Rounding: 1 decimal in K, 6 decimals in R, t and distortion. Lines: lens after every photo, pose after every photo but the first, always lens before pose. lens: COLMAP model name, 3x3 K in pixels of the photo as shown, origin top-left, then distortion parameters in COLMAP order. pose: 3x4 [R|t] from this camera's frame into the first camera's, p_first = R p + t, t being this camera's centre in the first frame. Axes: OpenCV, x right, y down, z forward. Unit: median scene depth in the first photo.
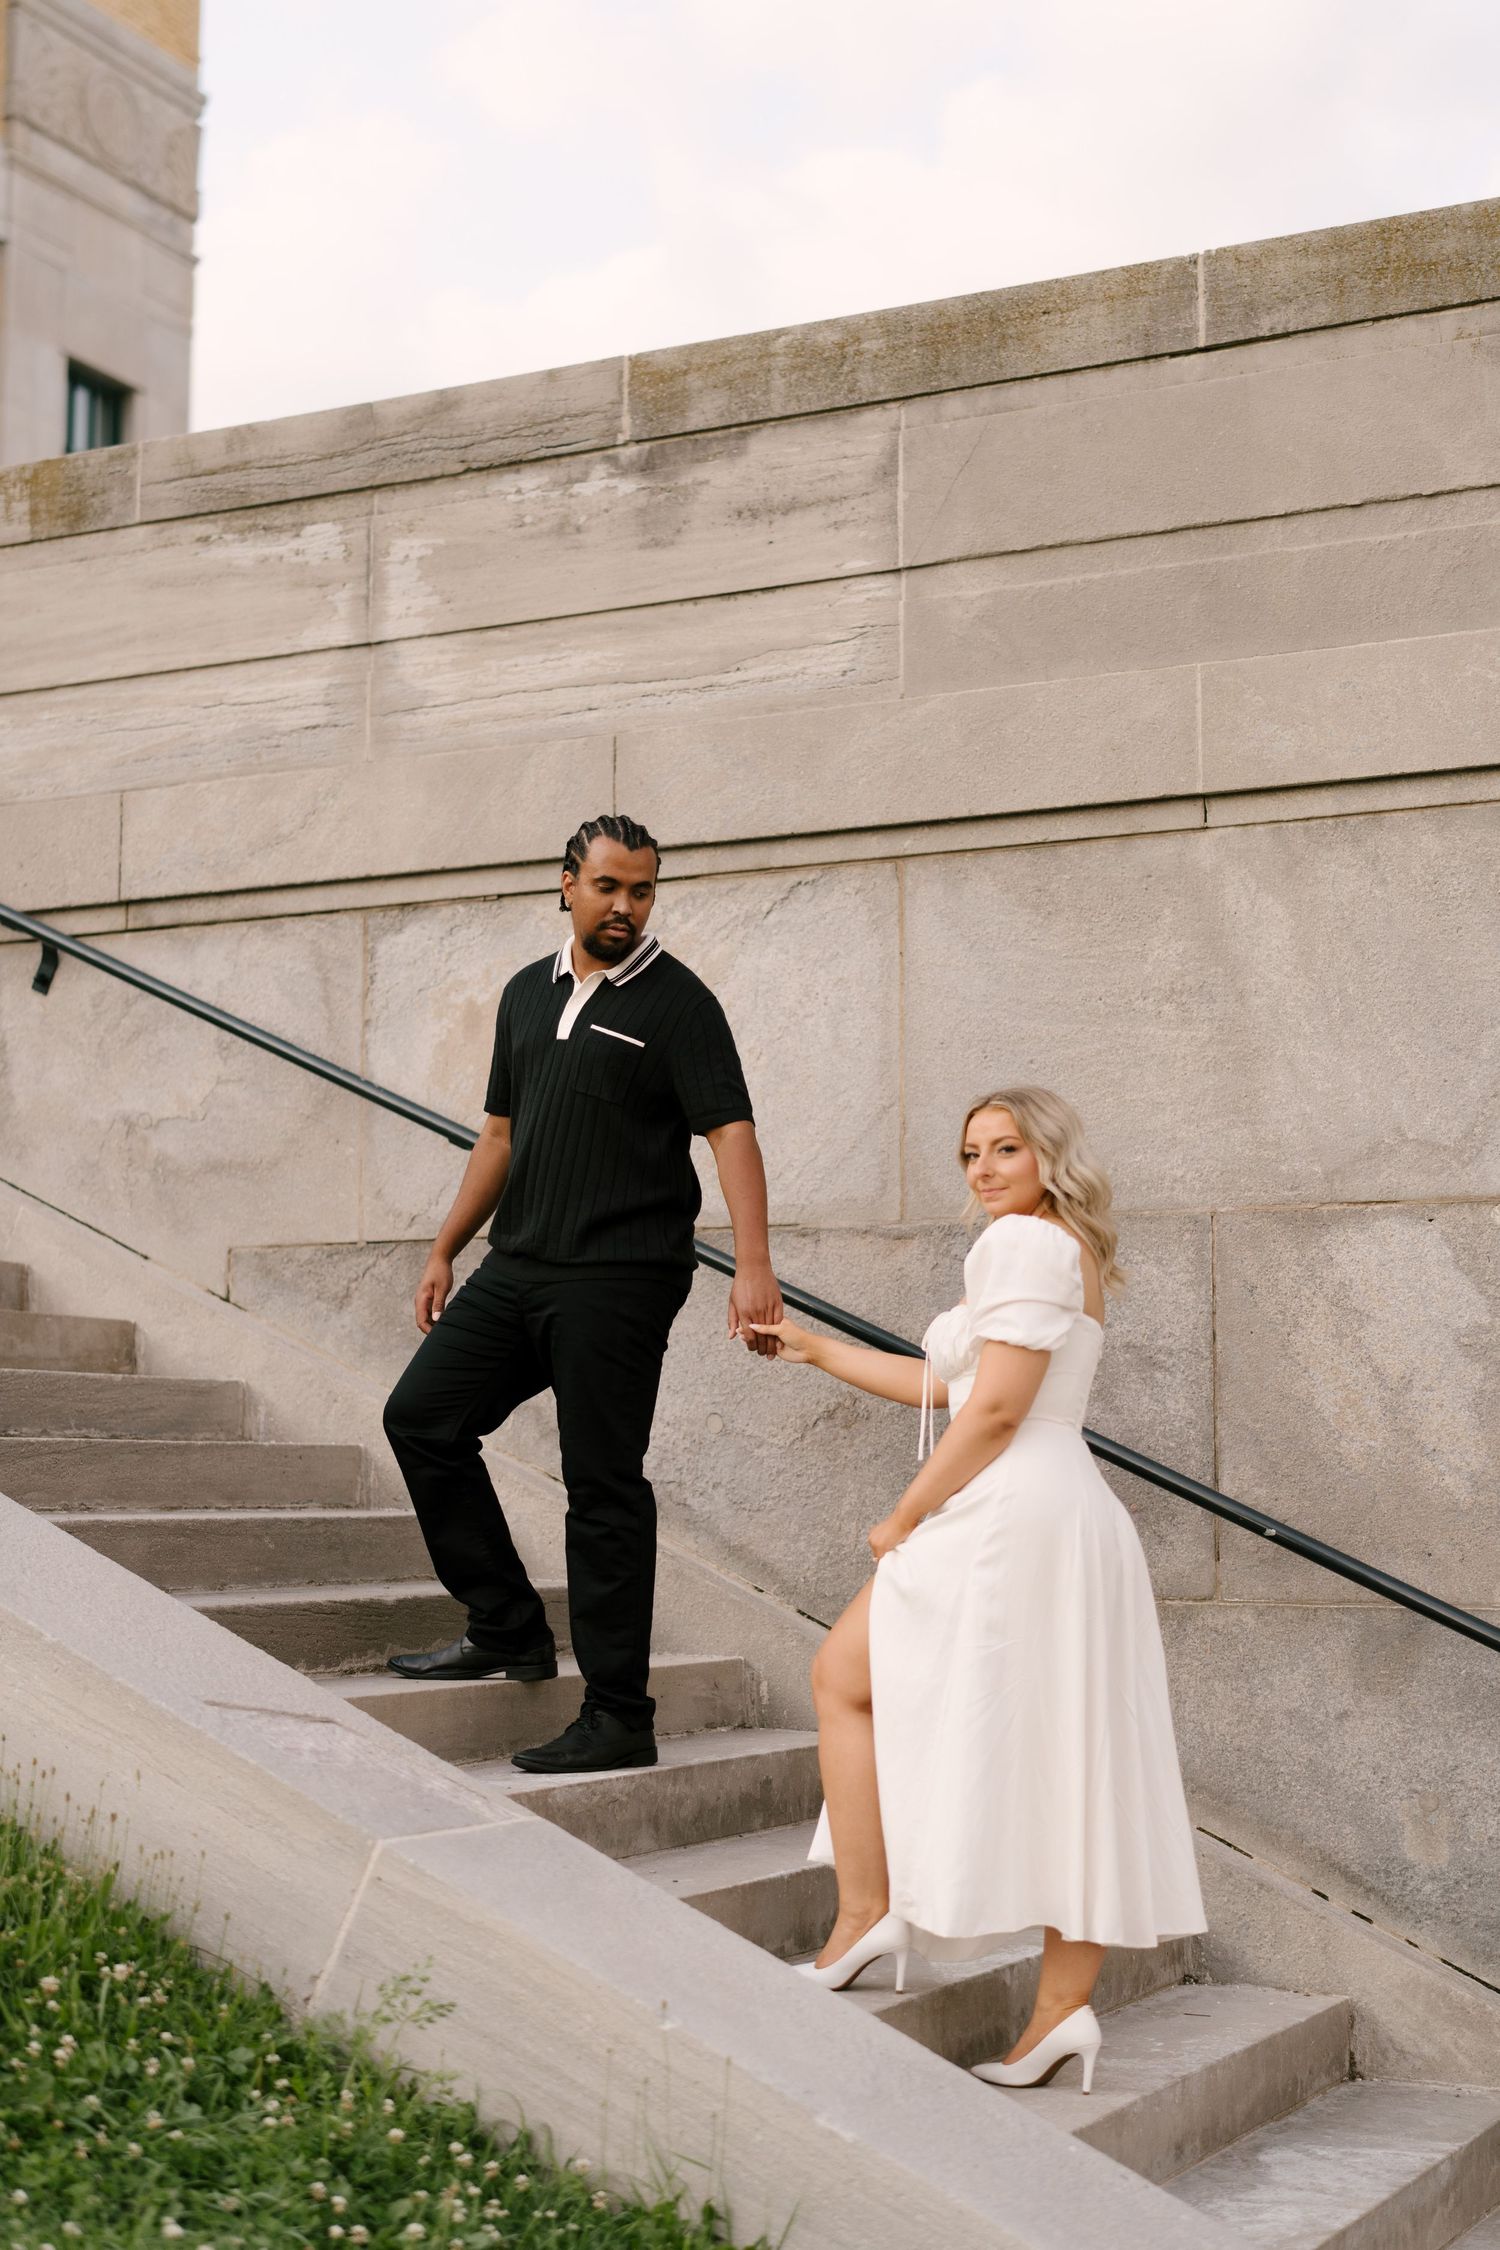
lens RADIAL K [[3236.8, 0, 749.1], [0, 3236.8, 1299.8], [0, 0, 1]] dist [0.004697, -0.033496]
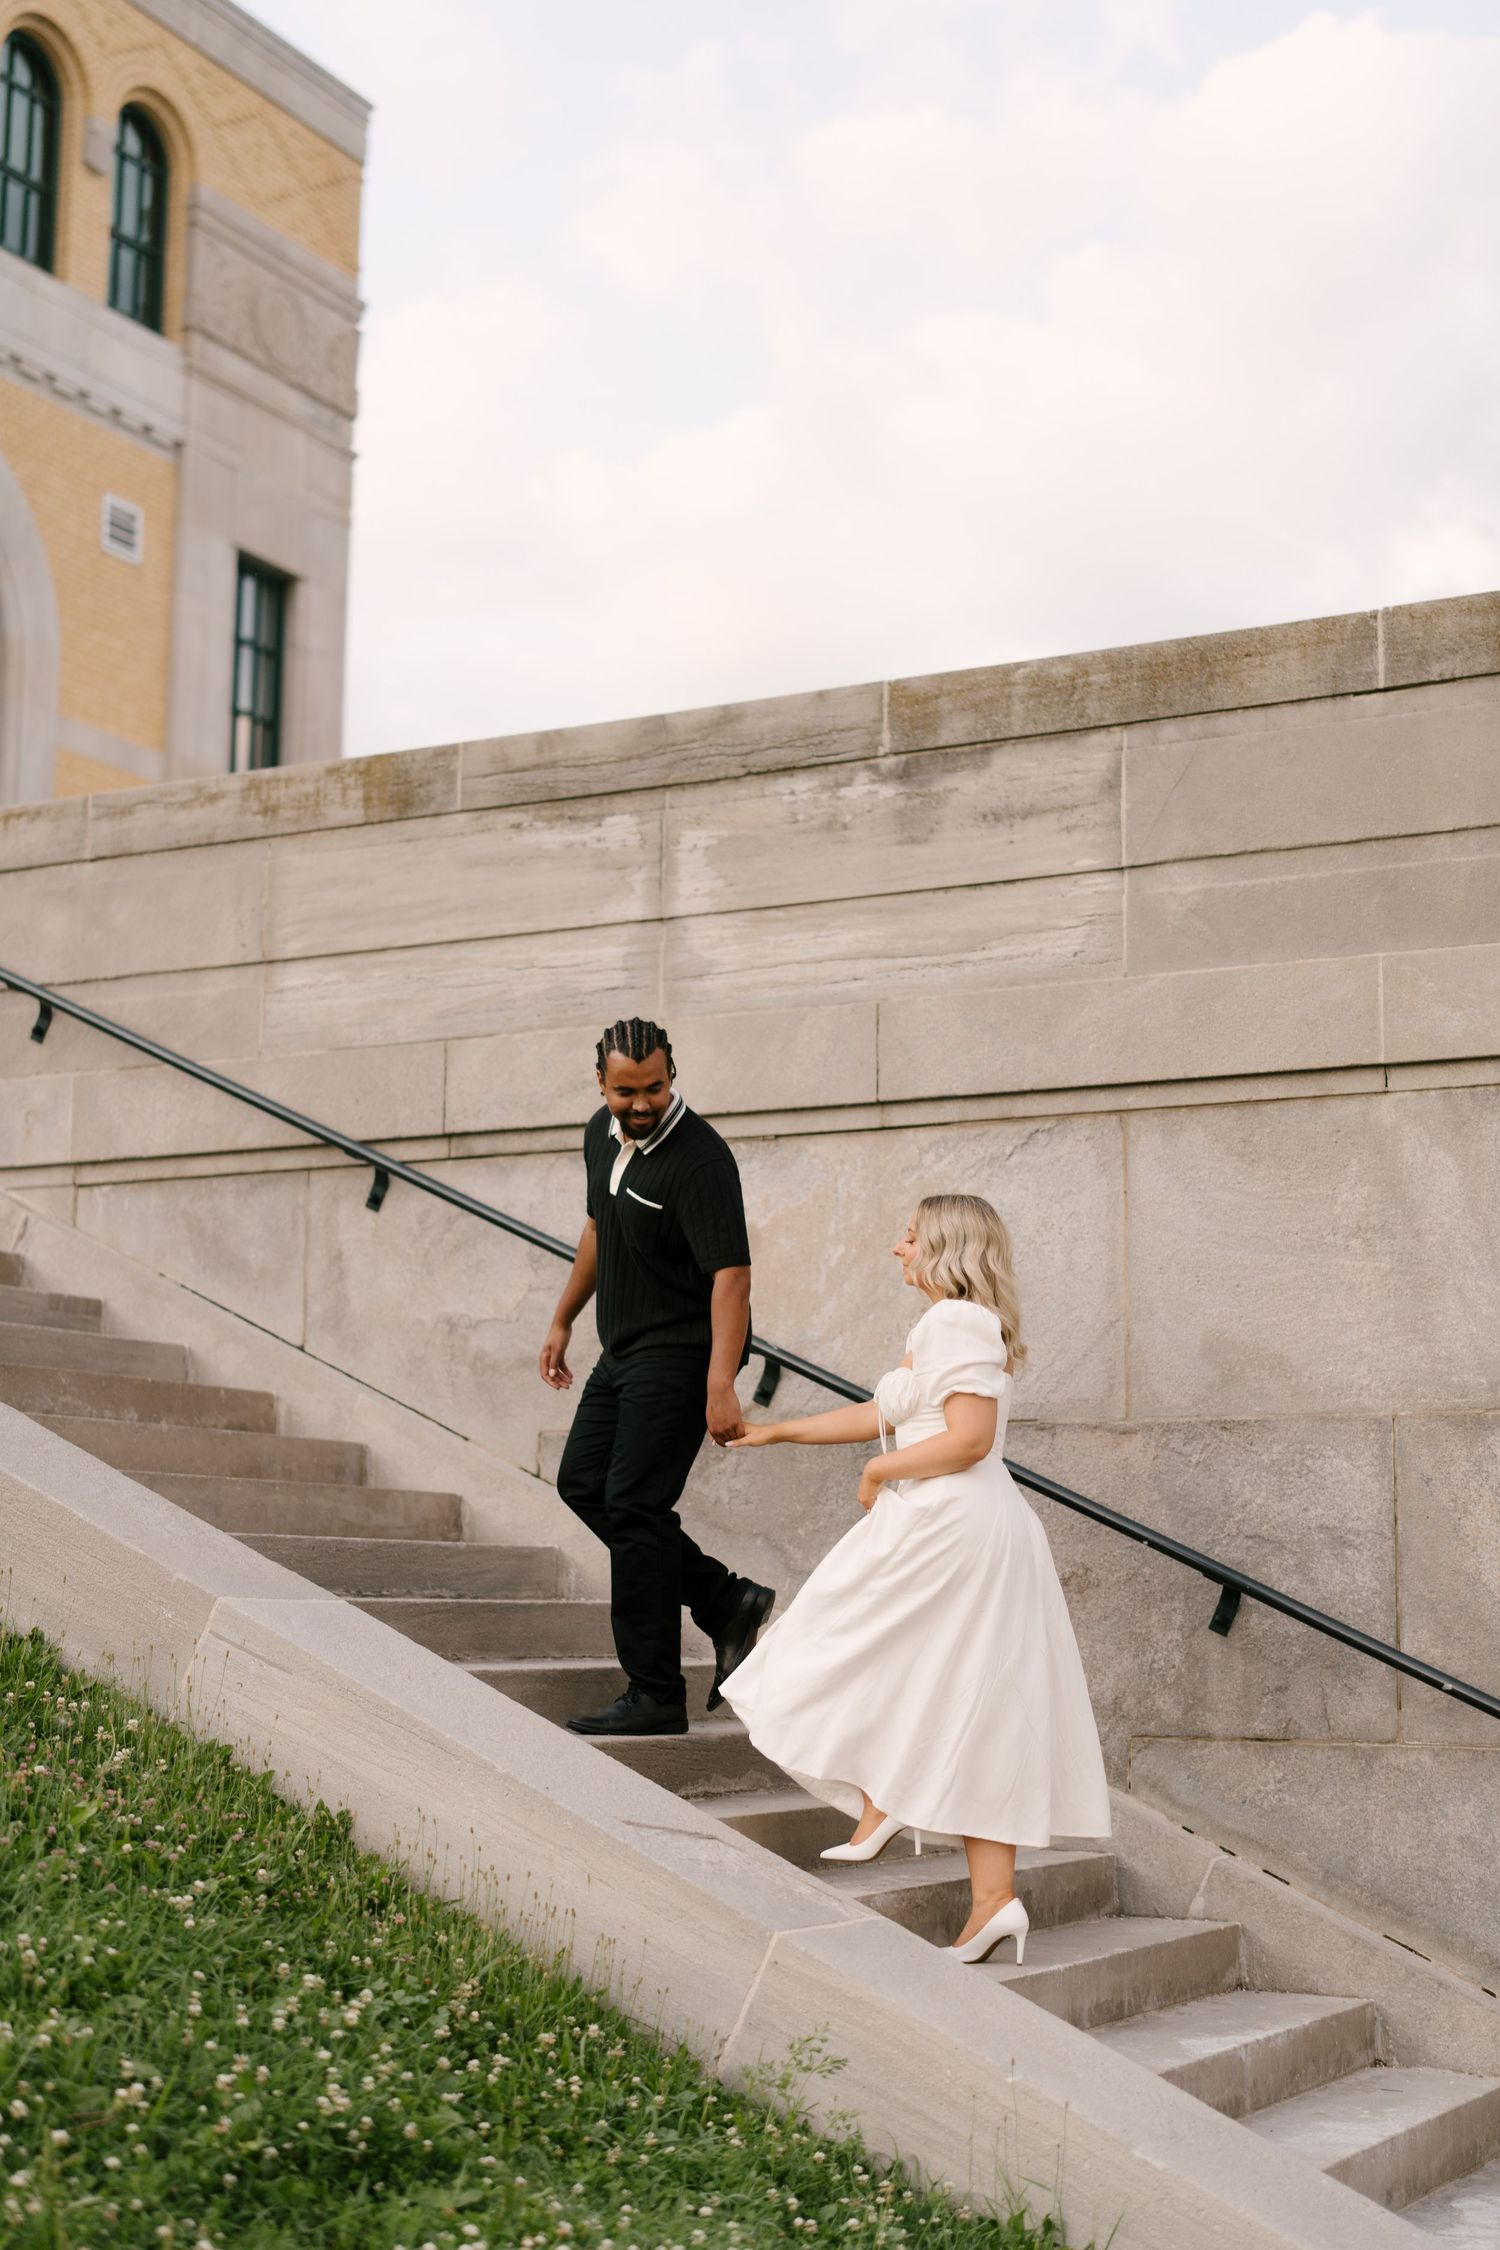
lens RADIAL K [[3236.8, 0, 749.1], [0, 3236.8, 1299.8], [0, 0, 1]] dist [0.004697, -0.033496]
pose [[0.999755, 0.005816, -0.021341, -0.064222], [-0.006602, 0.999296, -0.036932, -0.022453], [0.021112, 0.037064, 0.999090, -0.183108]]
